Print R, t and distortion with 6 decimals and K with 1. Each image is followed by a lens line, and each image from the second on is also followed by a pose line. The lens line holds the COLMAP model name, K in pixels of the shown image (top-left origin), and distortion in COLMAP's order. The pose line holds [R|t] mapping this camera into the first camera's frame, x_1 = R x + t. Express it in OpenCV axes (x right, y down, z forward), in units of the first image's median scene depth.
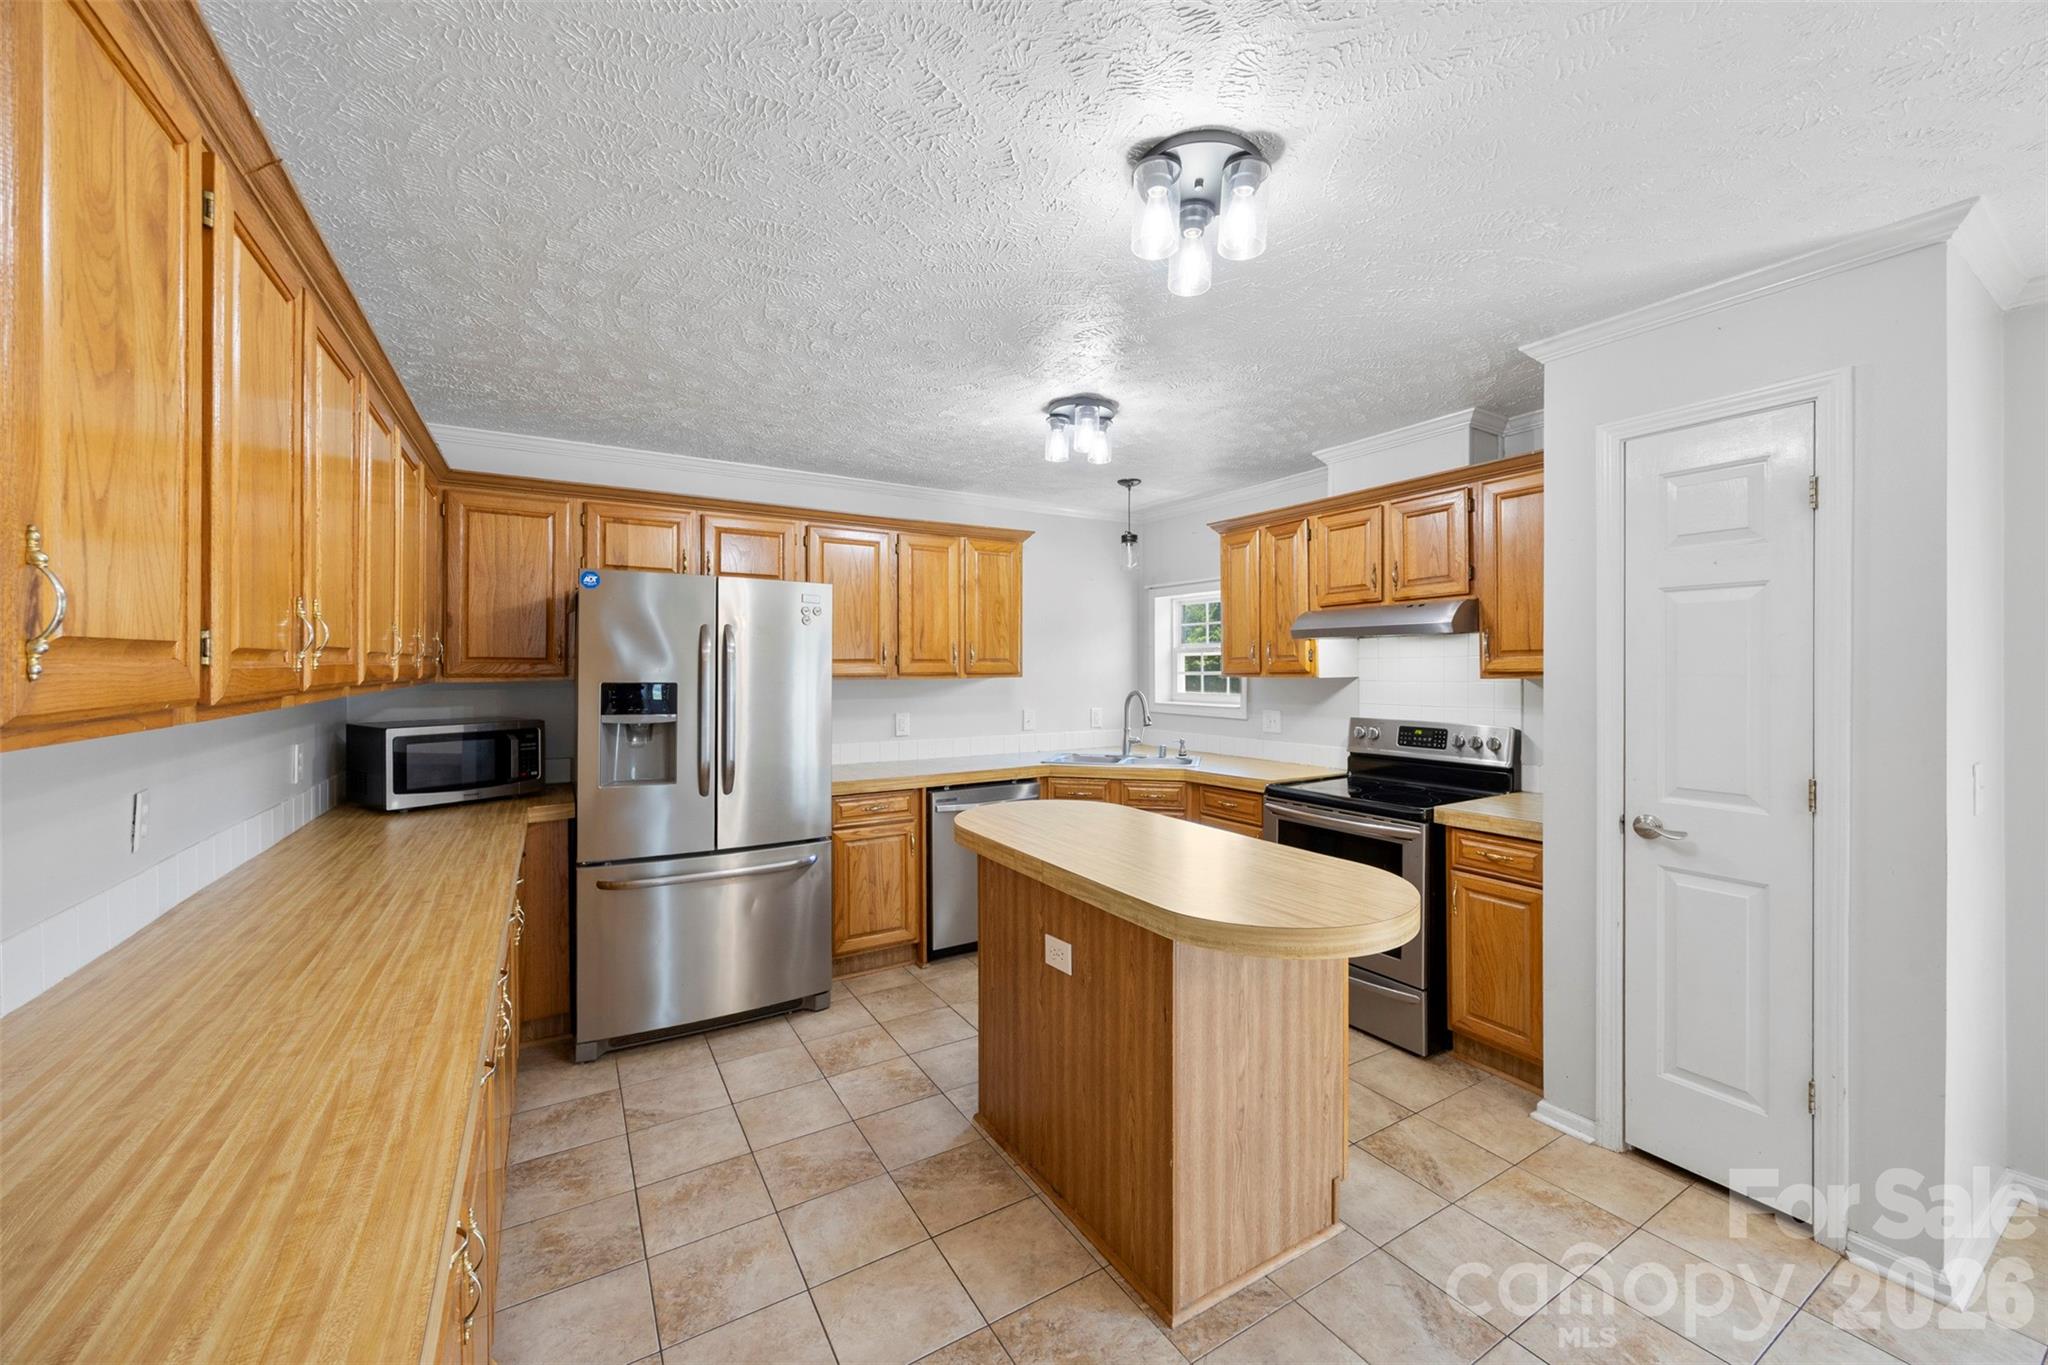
lens RADIAL K [[783.6, 0, 1047.3], [0, 783.6, 678.0], [0, 0, 1]] dist [-0.003446, 0.001005]
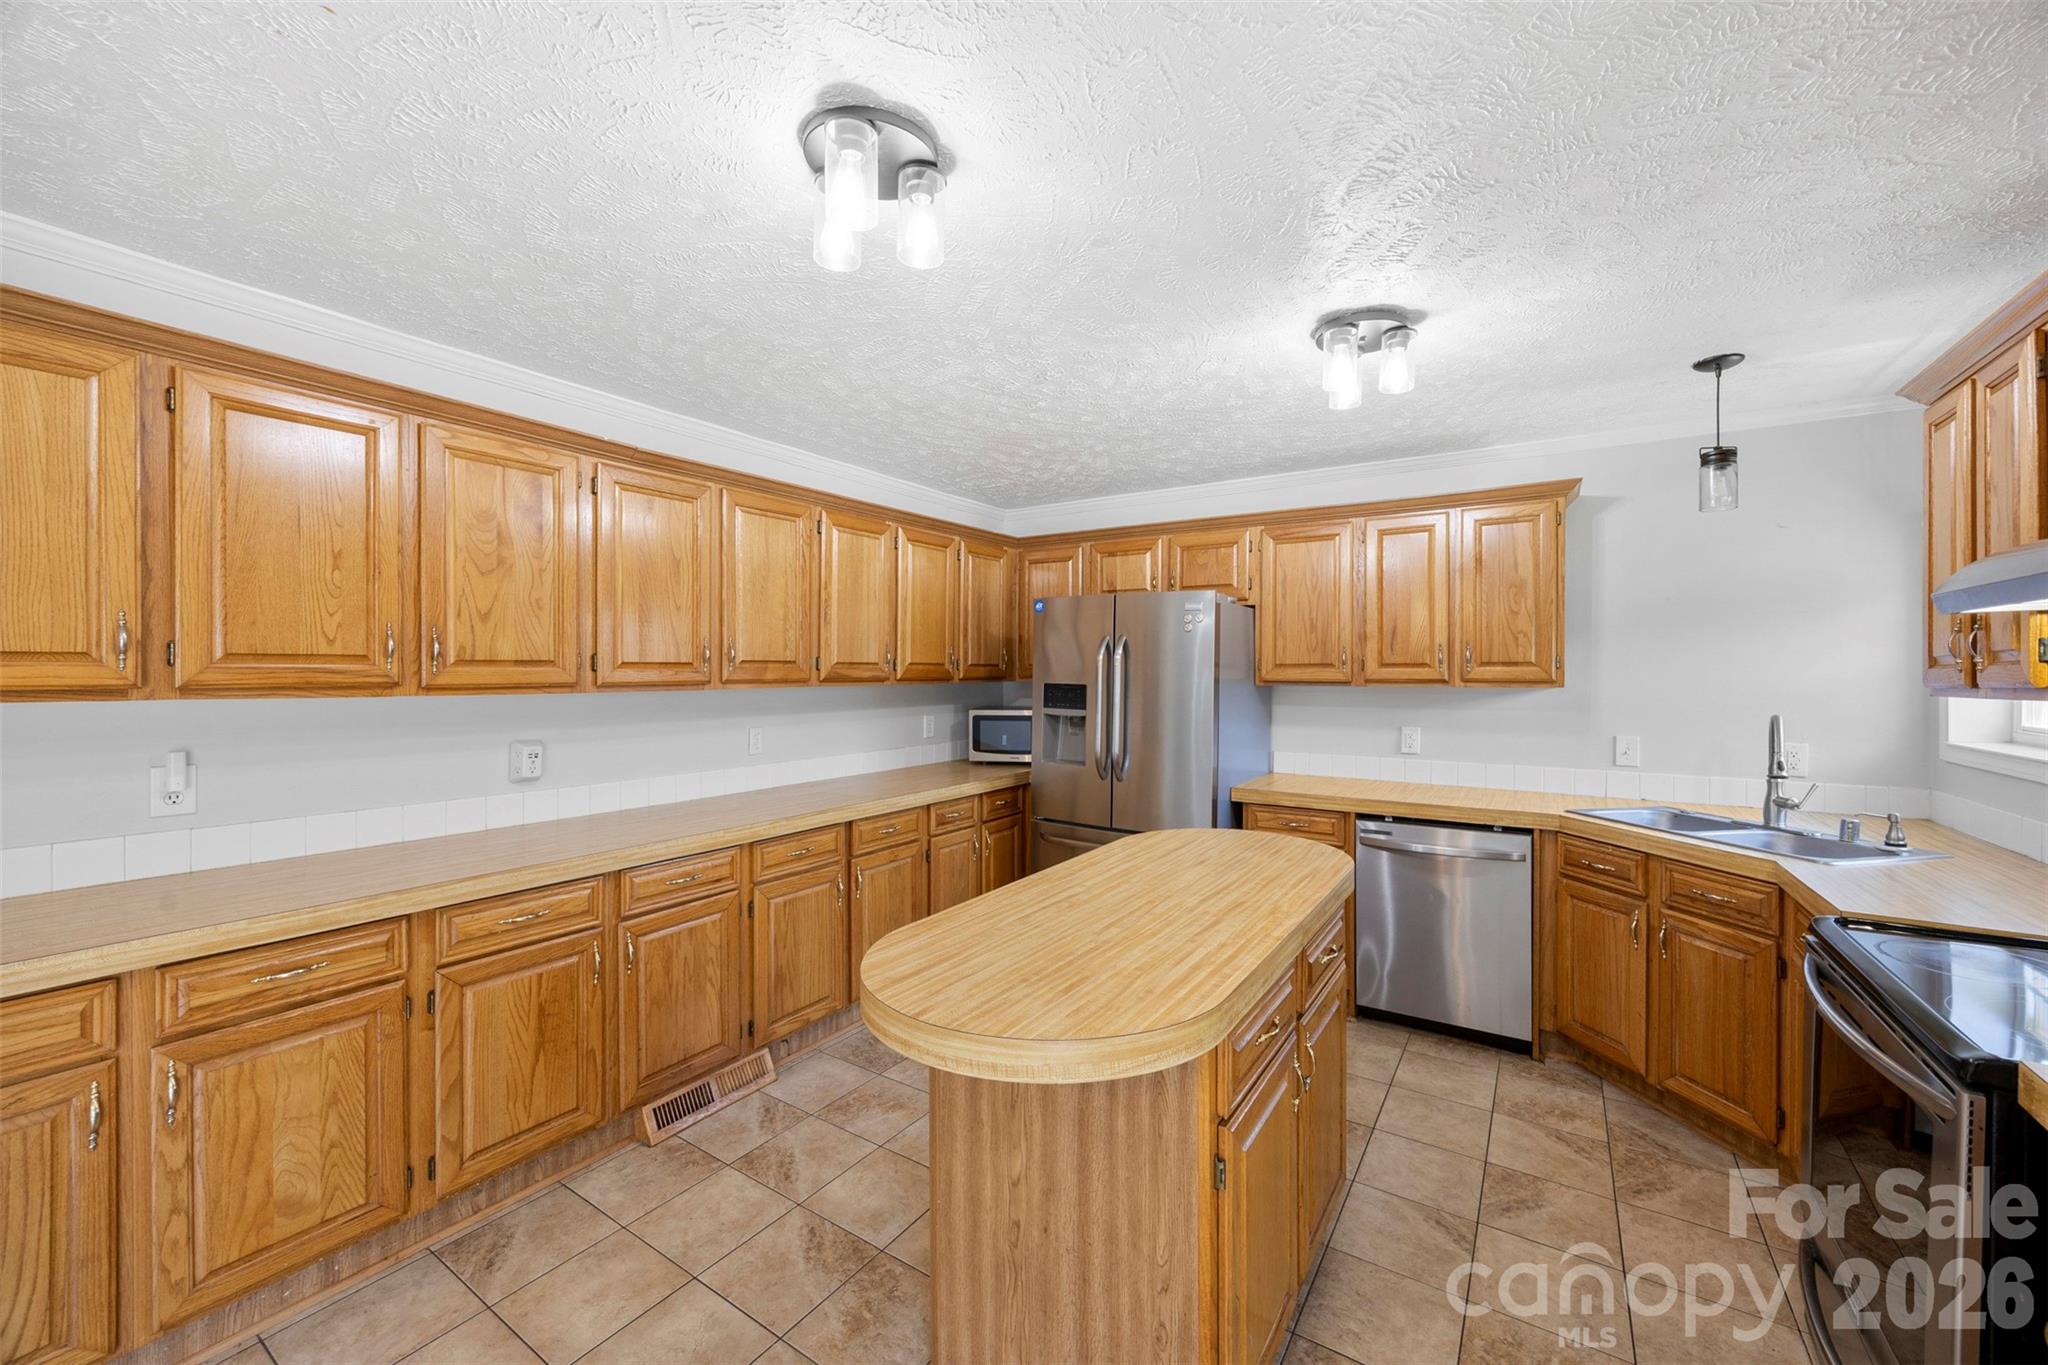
lens RADIAL K [[783.6, 0, 1038.0], [0, 783.6, 675.8], [0, 0, 1]] dist [-0.003446, 0.001005]
pose [[0.421758, 0.009344, -0.906660, 0.632102], [-0.015205, 0.999879, 0.003231, -0.010135], [0.906581, 0.012423, 0.421849, 0.431839]]
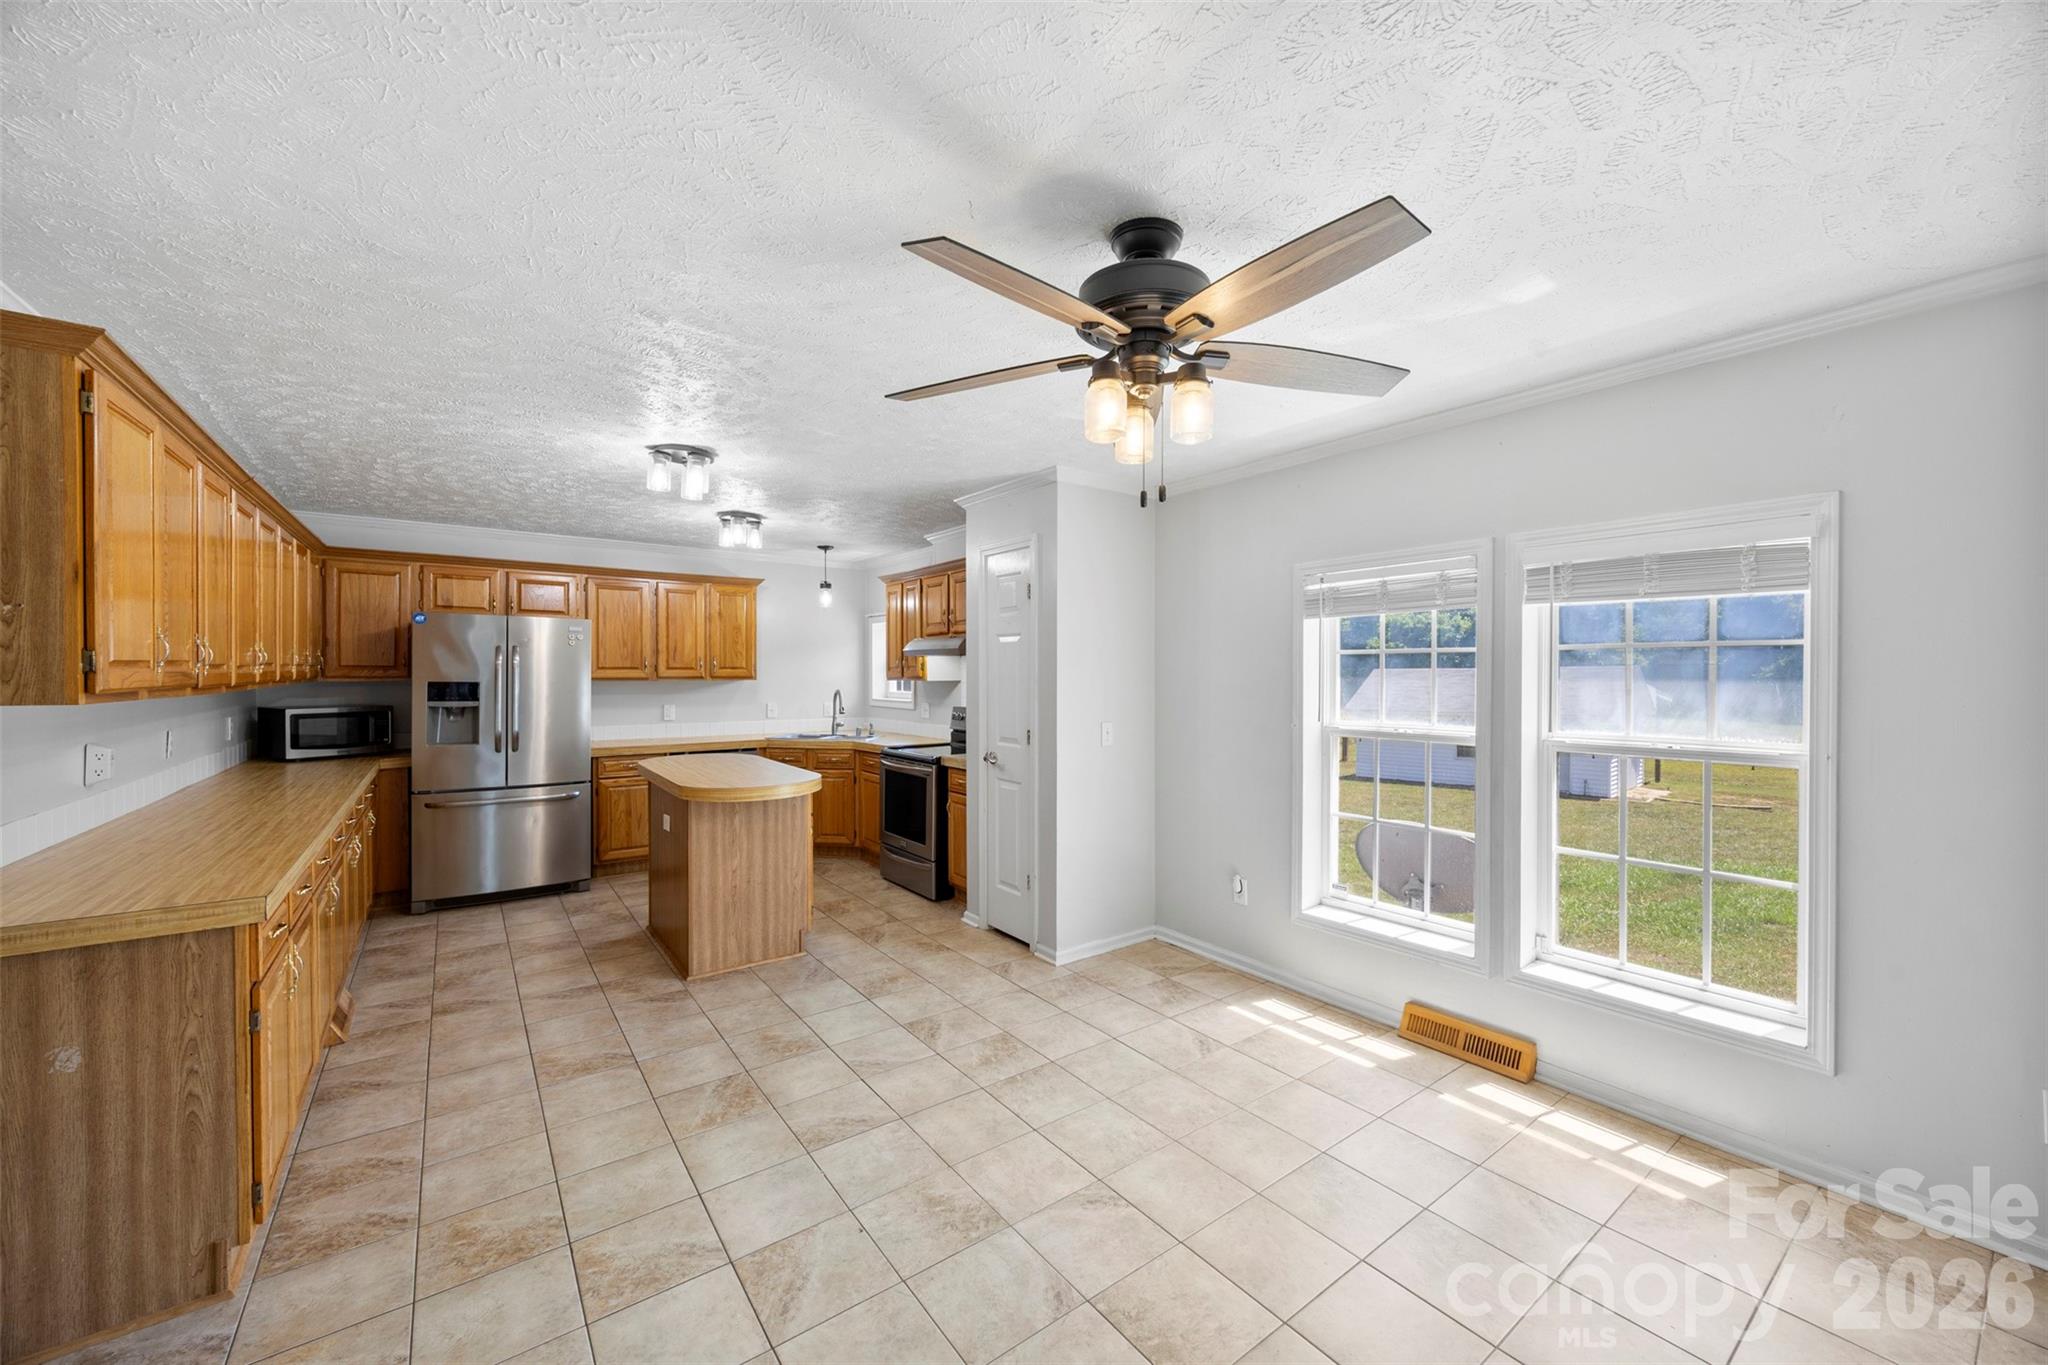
lens RADIAL K [[783.6, 0, 1039.9], [0, 783.6, 686.5], [0, 0, 1]] dist [-0.003446, 0.001005]
pose [[0.996281, 0.003549, 0.086096, 0.563299], [-0.003981, 0.999980, 0.004843, 0.003279], [-0.086077, -0.005168, 0.996275, -0.736209]]
